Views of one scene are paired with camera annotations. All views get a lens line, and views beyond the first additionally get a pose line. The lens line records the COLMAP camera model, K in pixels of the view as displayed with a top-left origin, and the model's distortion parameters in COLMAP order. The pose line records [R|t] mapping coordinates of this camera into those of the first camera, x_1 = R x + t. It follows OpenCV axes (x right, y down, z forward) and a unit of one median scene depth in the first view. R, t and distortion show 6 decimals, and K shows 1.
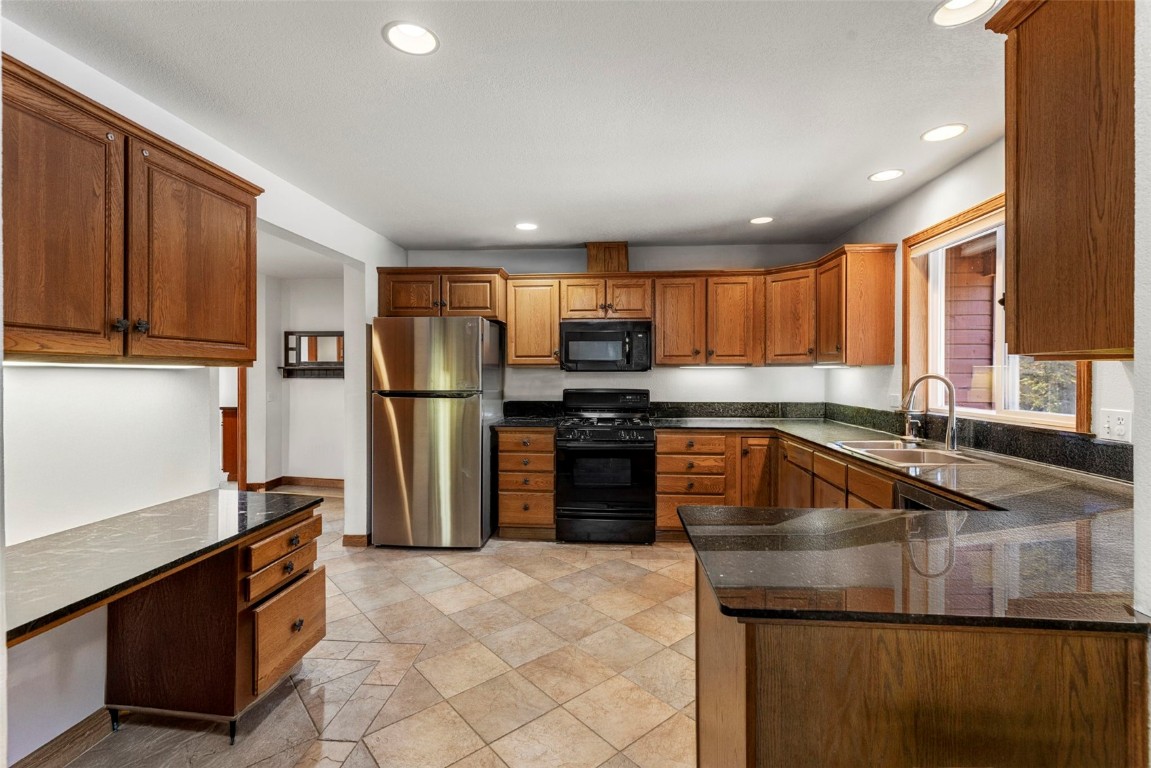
lens RADIAL K [[507.0, 0, 572.7], [0, 507.0, 378.5], [0, 0, 1]] dist [-0.005466, 0.000328]
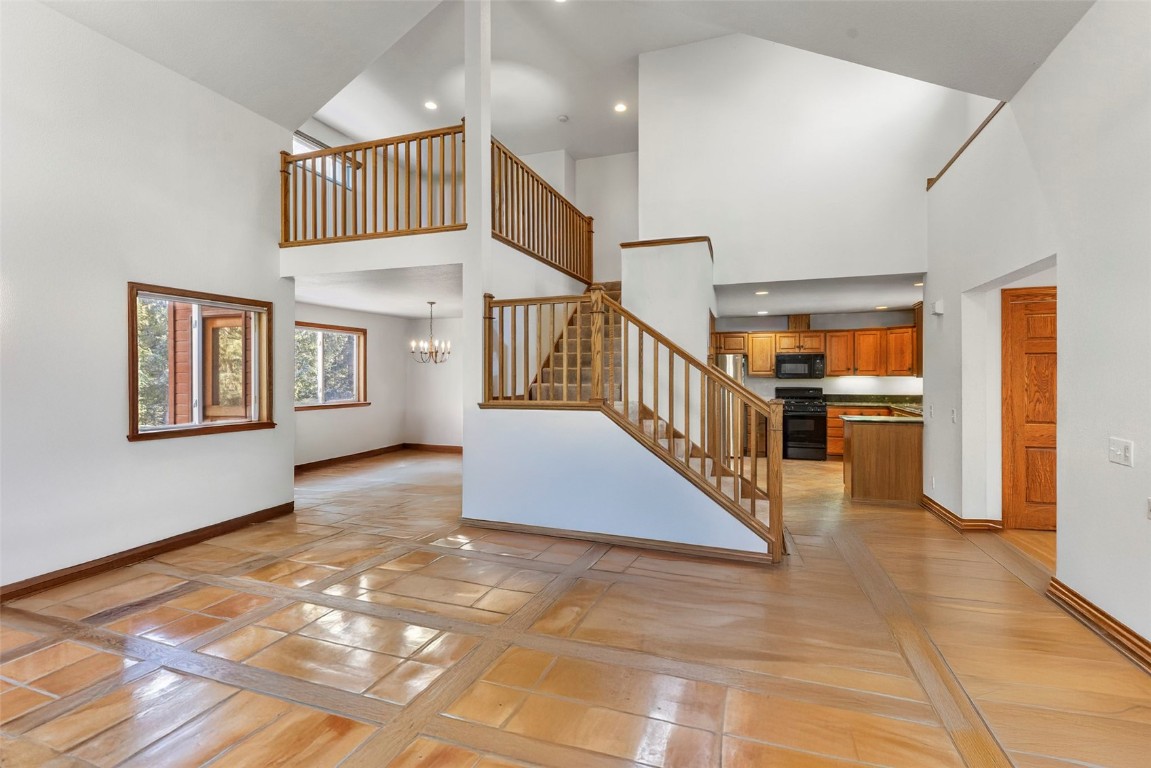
lens RADIAL K [[507.0, 0, 583.5], [0, 507.0, 381.7], [0, 0, 1]] dist [-0.005466, 0.000328]
pose [[0.966314, 0.001715, -0.257361, -0.250180], [-0.001073, 0.999996, 0.002635, -0.006184], [0.257364, -0.002270, 0.966312, -1.190485]]
